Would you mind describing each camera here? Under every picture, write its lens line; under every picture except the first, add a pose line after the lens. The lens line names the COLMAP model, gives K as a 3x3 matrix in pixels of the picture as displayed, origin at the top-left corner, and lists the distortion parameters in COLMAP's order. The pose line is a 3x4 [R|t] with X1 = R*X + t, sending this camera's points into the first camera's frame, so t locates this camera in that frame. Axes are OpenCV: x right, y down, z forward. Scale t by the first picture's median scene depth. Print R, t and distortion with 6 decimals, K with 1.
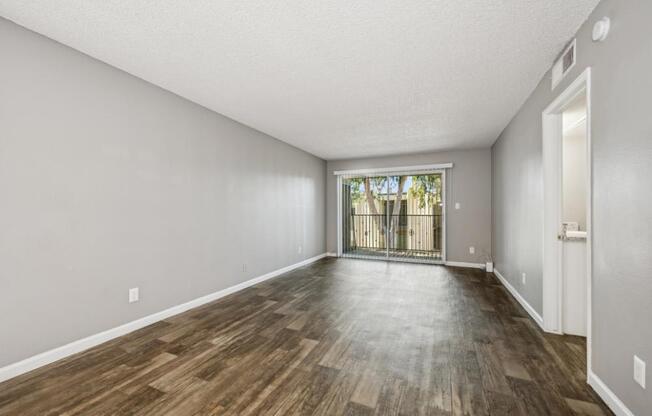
lens RADIAL K [[260.6, 0, 323.9], [0, 260.6, 209.2], [0, 0, 1]] dist [0.000656, 0.000107]
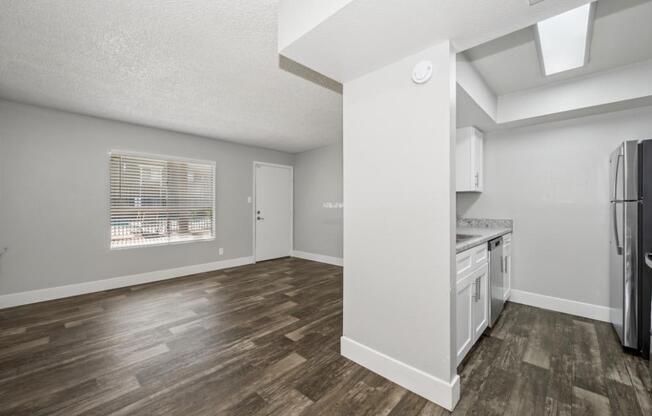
lens RADIAL K [[260.6, 0, 323.9], [0, 260.6, 209.2], [0, 0, 1]] dist [0.000656, 0.000107]
pose [[-0.941972, -0.002687, 0.335682, -1.091580], [-0.003850, 0.999989, -0.002800, 0.009041], [-0.335671, -0.003930, -0.941971, 1.994187]]
